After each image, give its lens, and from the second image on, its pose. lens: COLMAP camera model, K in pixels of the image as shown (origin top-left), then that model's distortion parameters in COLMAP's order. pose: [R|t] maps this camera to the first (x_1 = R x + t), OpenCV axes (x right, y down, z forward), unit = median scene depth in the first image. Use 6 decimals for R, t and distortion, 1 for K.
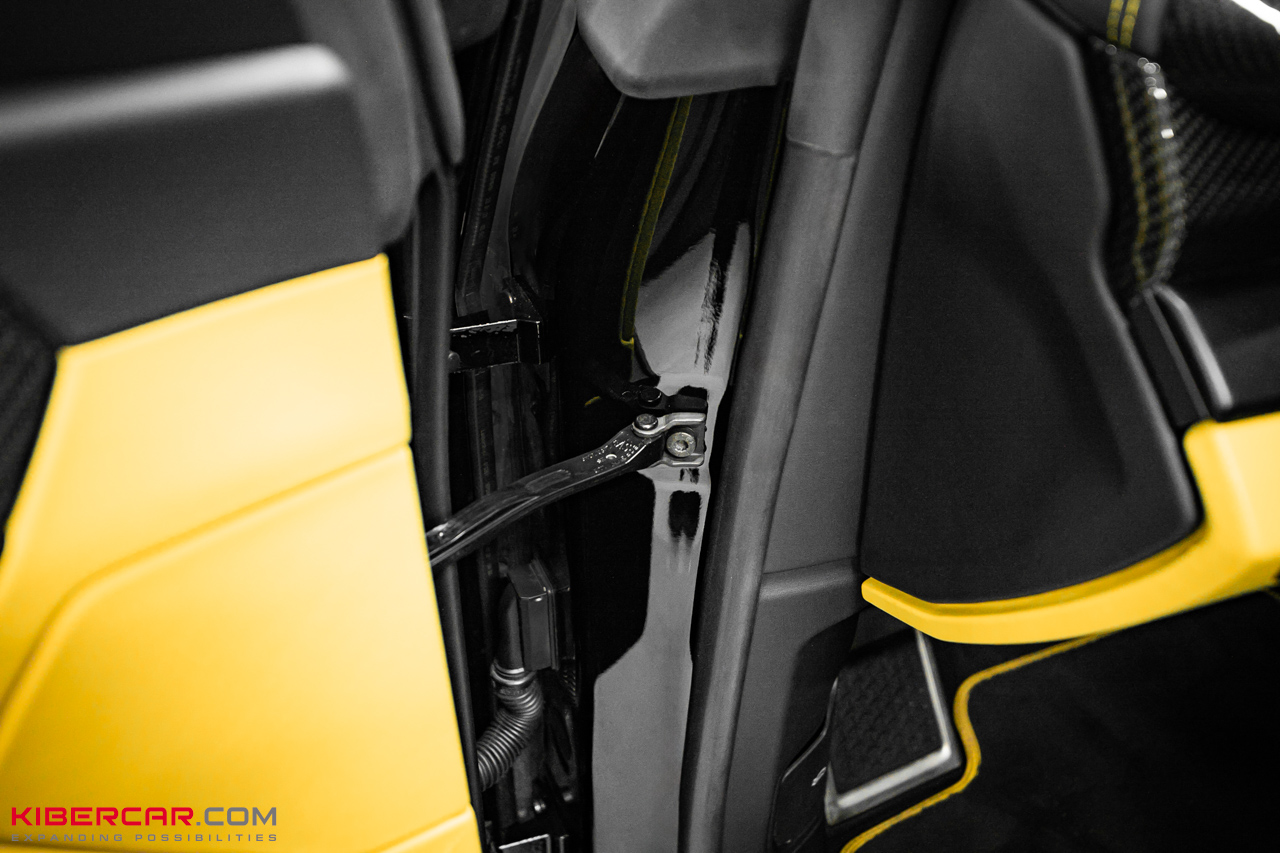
lens RADIAL K [[1270.9, 0, 636.7], [0, 1270.9, 428.4], [0, 0, 1]] dist [0.022696, 0.000000]
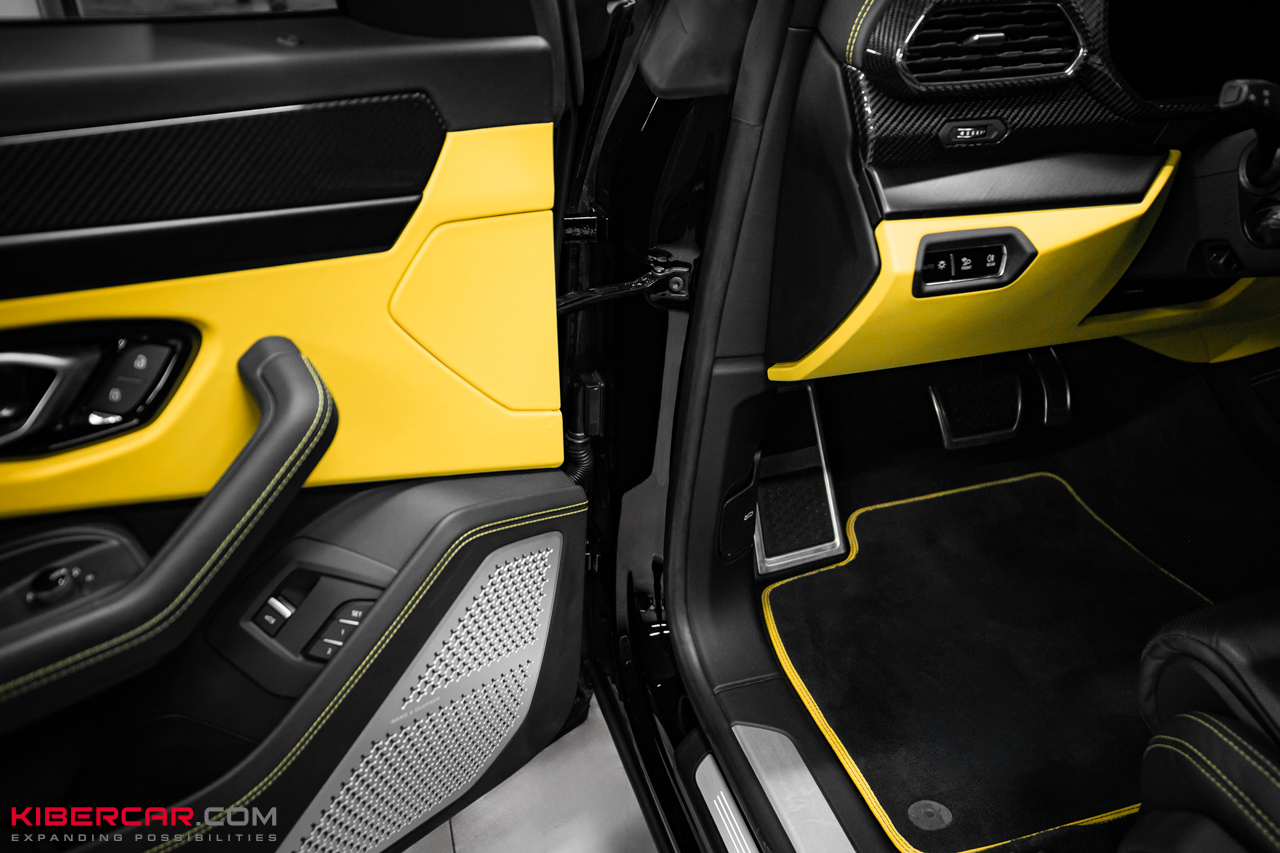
lens RADIAL K [[1084.2, 0, 643.6], [0, 1084.2, 424.6], [0, 0, 1]] dist [0.007791, 0.000310]
pose [[0.996996, 0.069401, -0.034393, 0.060997], [-0.071262, 0.995873, -0.056209, 0.345775], [0.030350, 0.058491, 0.997826, -0.684404]]
